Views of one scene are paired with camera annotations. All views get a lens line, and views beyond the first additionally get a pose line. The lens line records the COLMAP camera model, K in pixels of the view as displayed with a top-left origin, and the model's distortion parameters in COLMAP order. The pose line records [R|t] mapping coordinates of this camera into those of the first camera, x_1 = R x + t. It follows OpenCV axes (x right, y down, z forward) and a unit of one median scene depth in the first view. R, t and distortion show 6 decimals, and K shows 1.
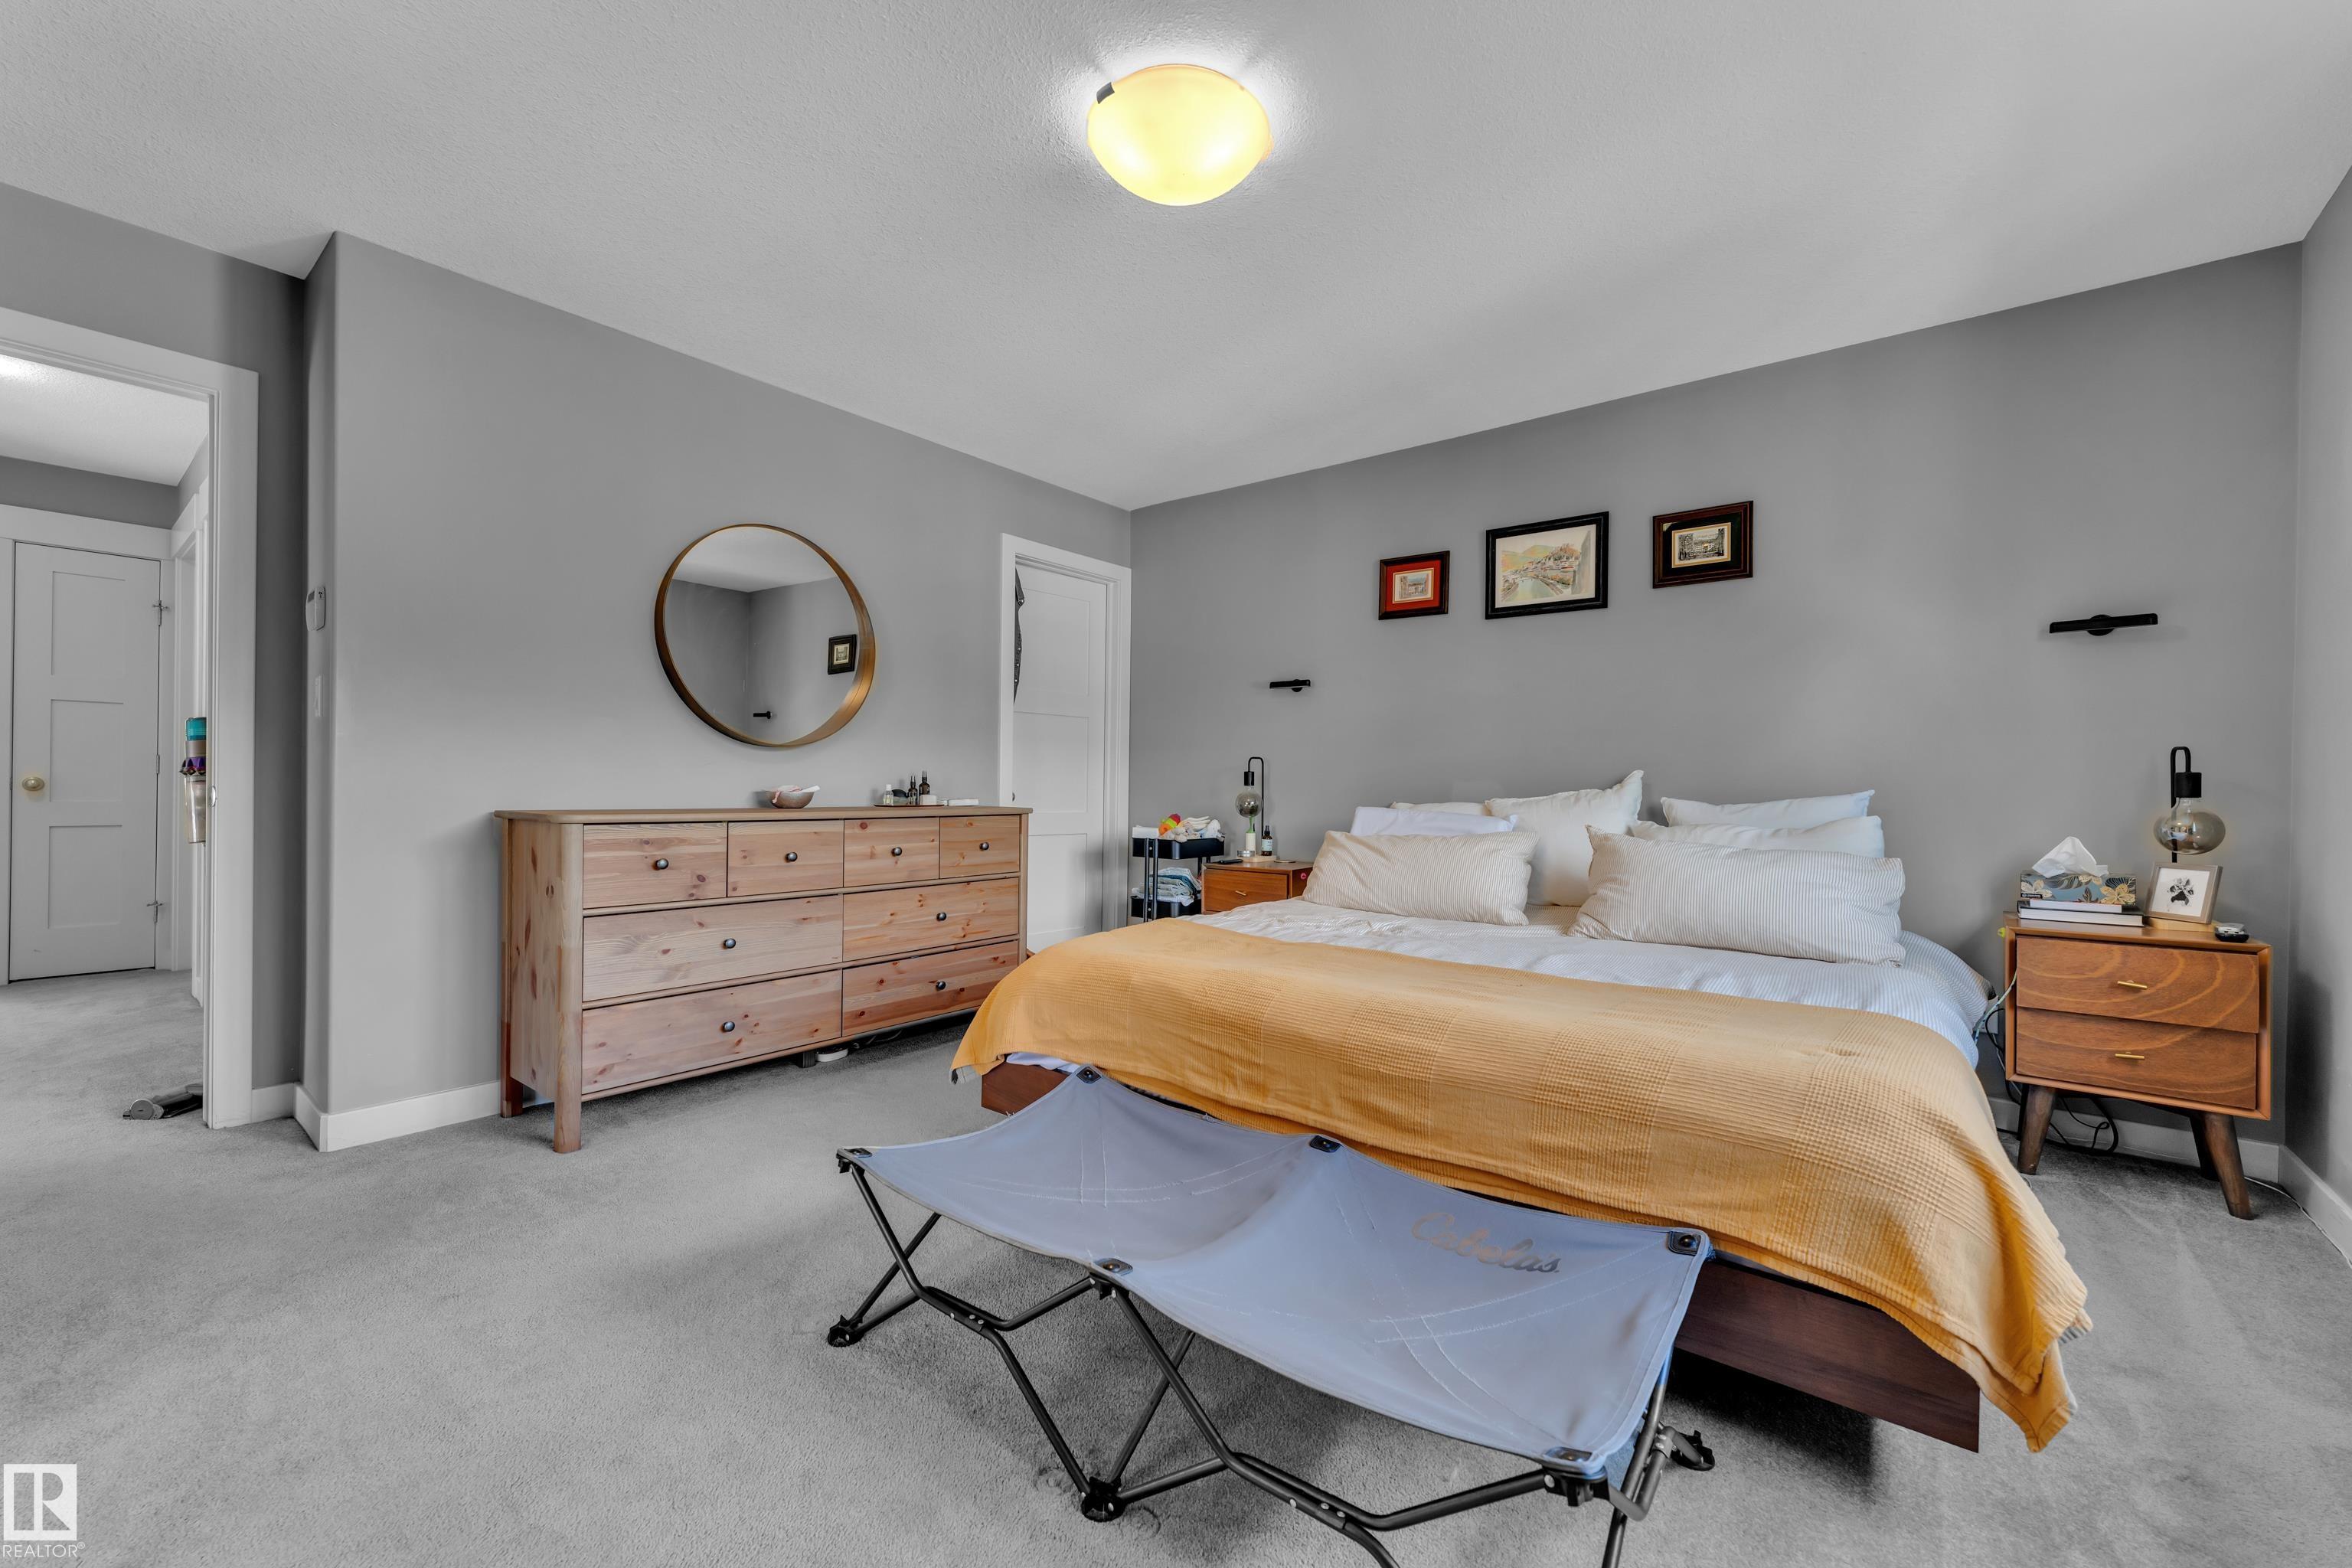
lens RADIAL K [[951.0, 0, 1184.9], [0, 951.0, 784.9], [0, 0, 1]] dist [0.002570, -0.000942]
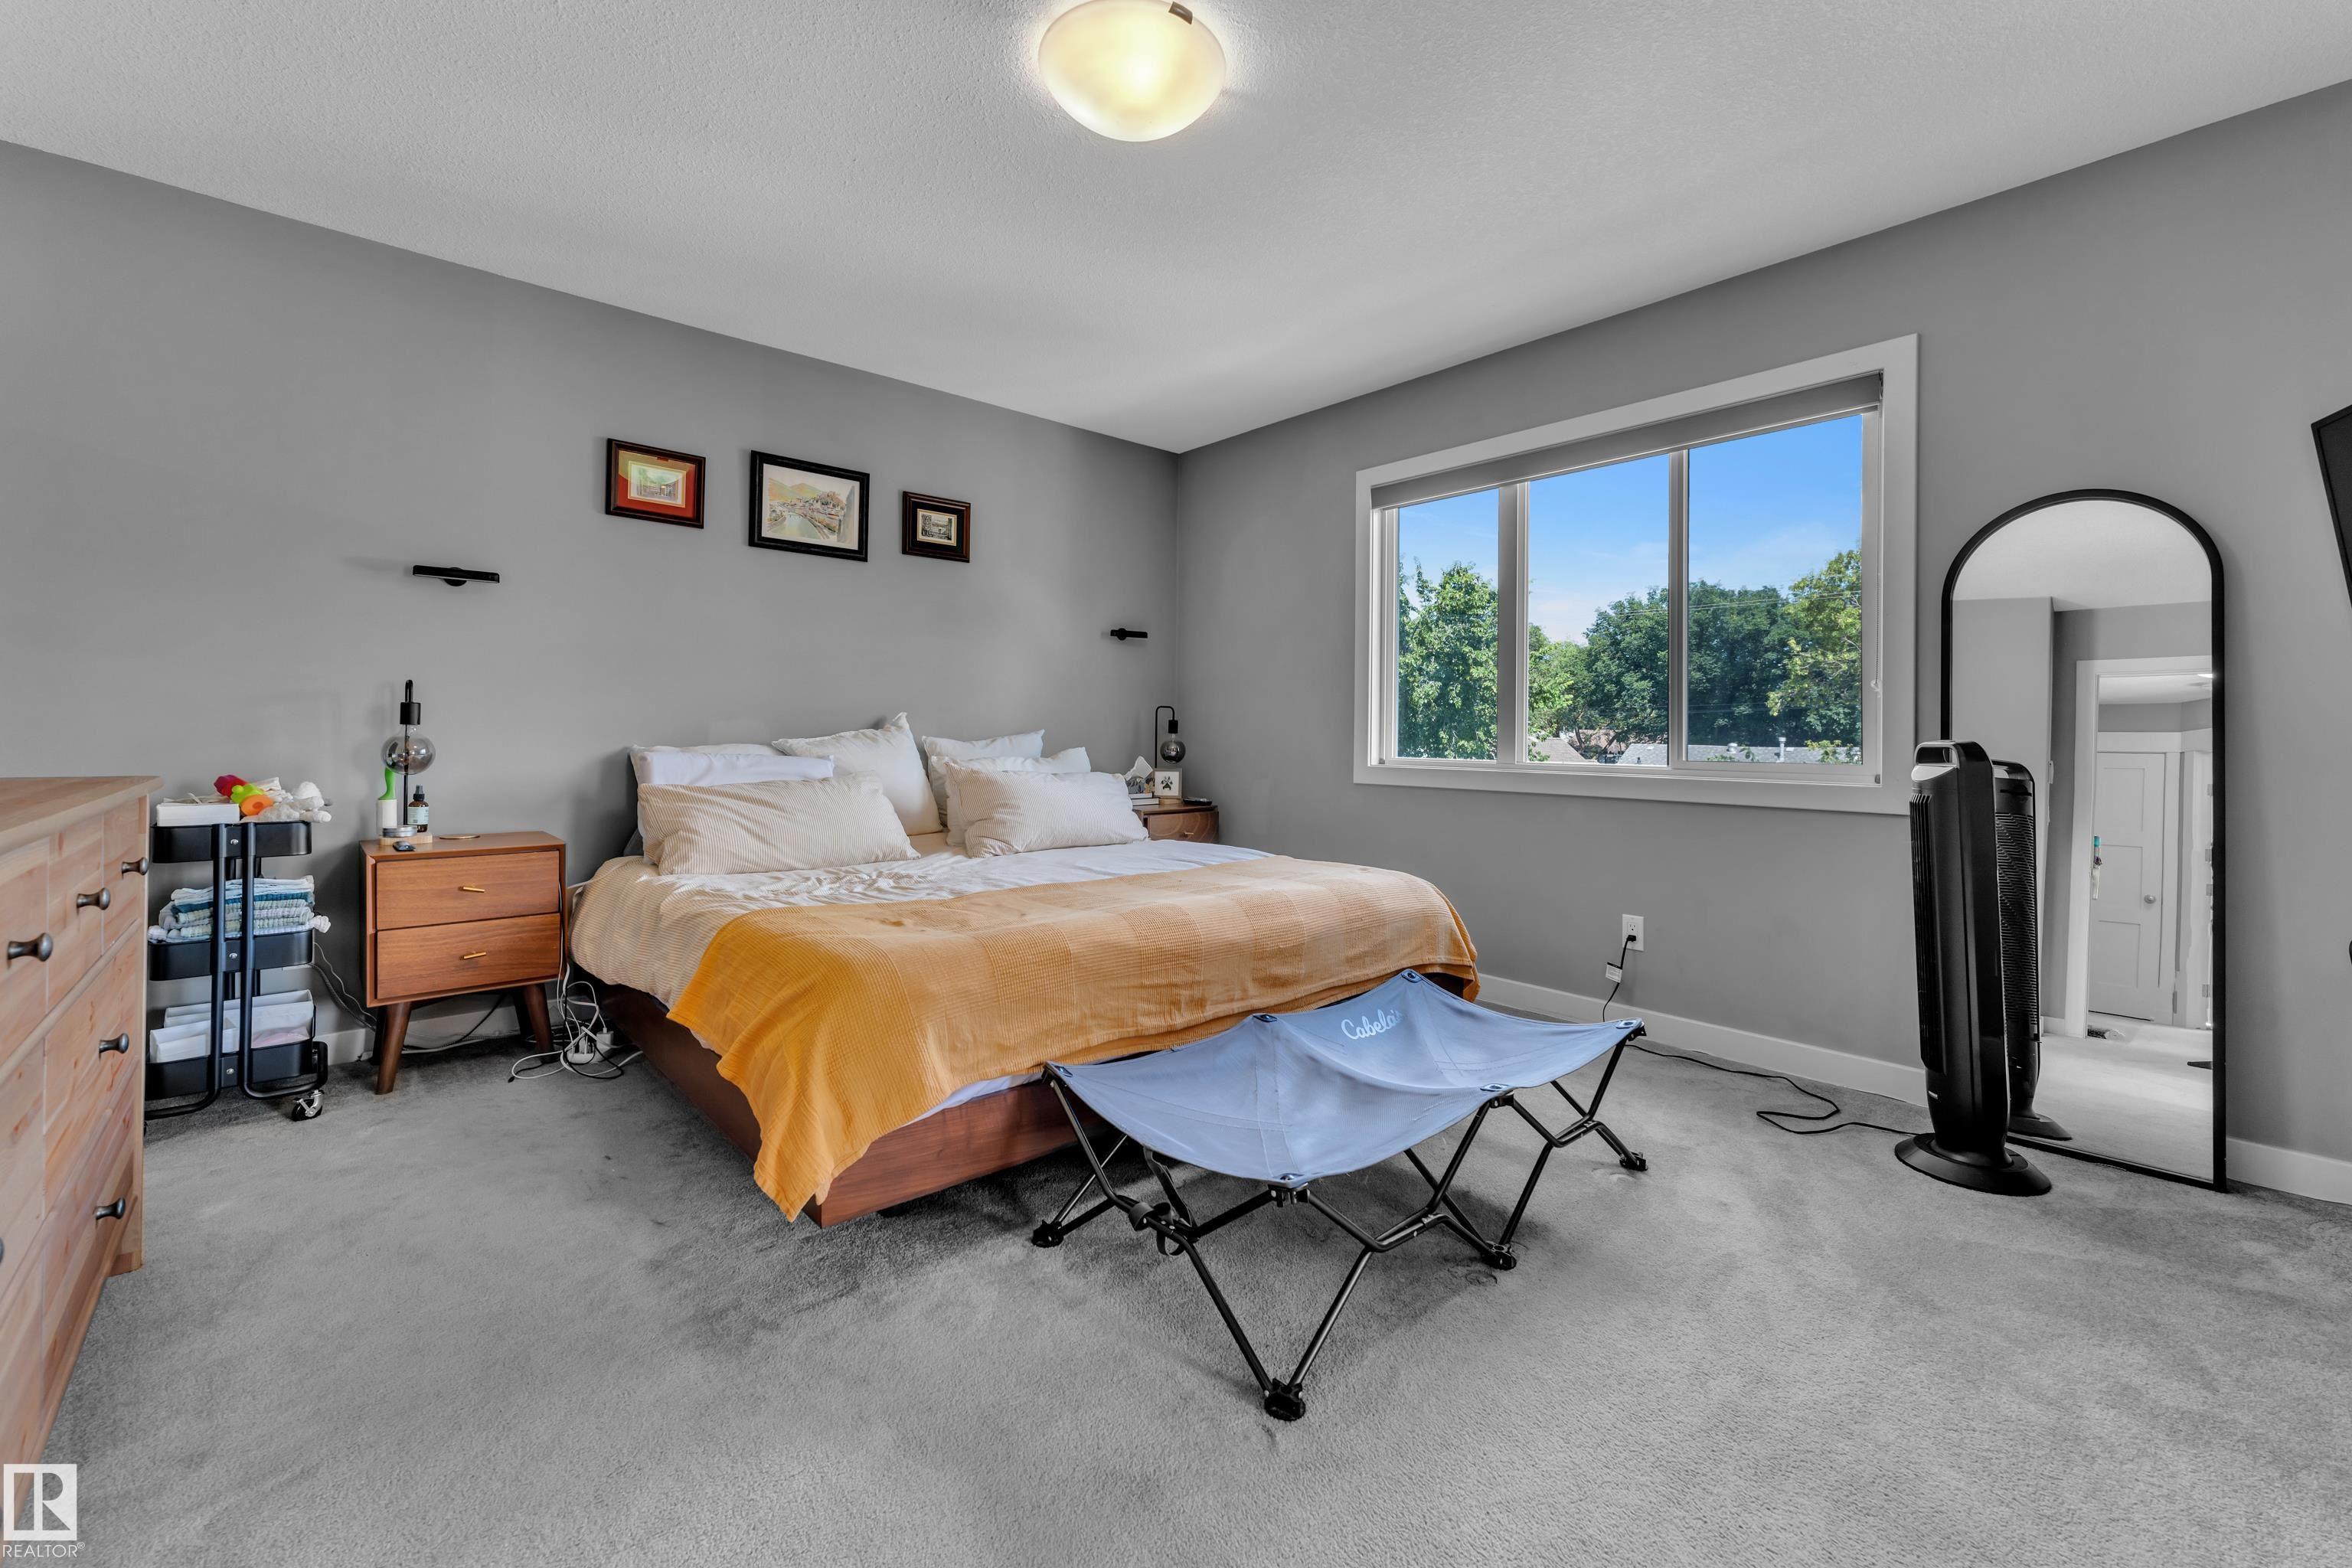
lens RADIAL K [[951.0, 0, 1164.8], [0, 951.0, 746.9], [0, 0, 1]] dist [0.002570, -0.000942]
pose [[0.184420, -0.024268, 0.982548, -0.564952], [-0.007543, 0.999631, 0.026105, -0.006267], [-0.982819, -0.012225, 0.184169, 0.462090]]
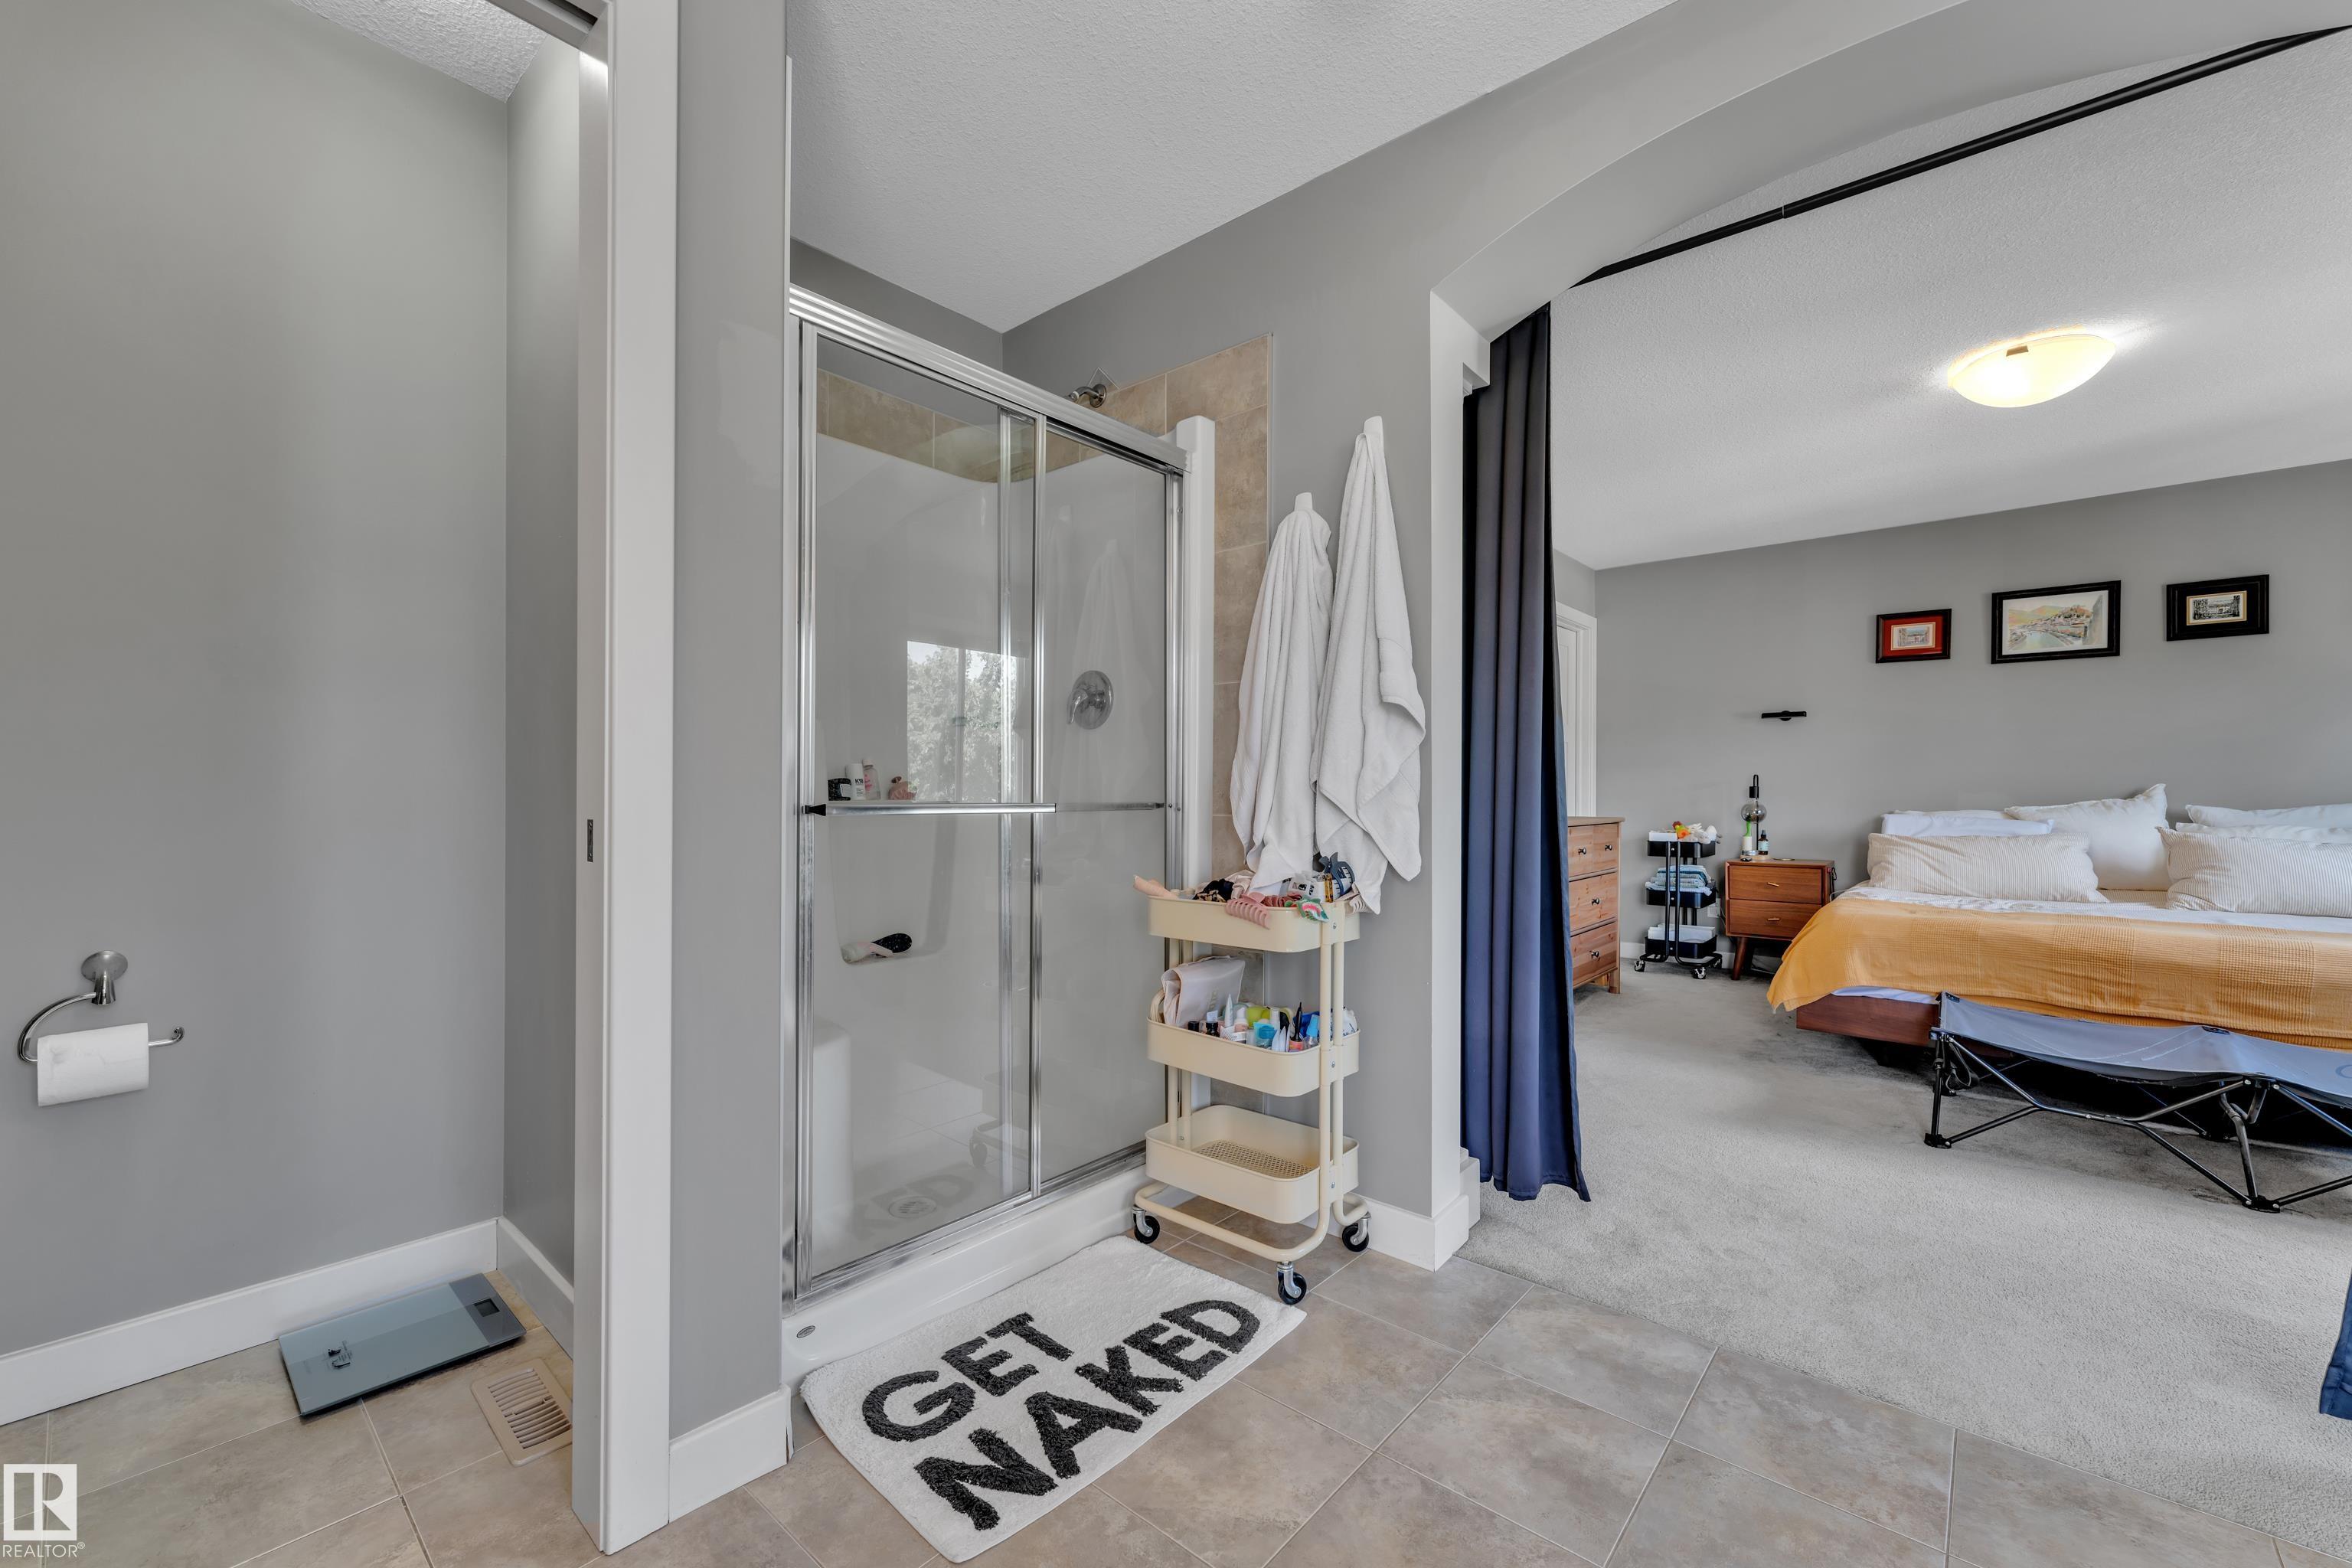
lens RADIAL K [[951.0, 0, 1174.1], [0, 951.0, 790.6], [0, 0, 1]] dist [0.002570, -0.000942]
pose [[0.998874, -0.009757, -0.046421, -0.757488], [0.009552, 0.999944, -0.004641, -0.012487], [0.046464, 0.004193, 0.998911, -0.326828]]
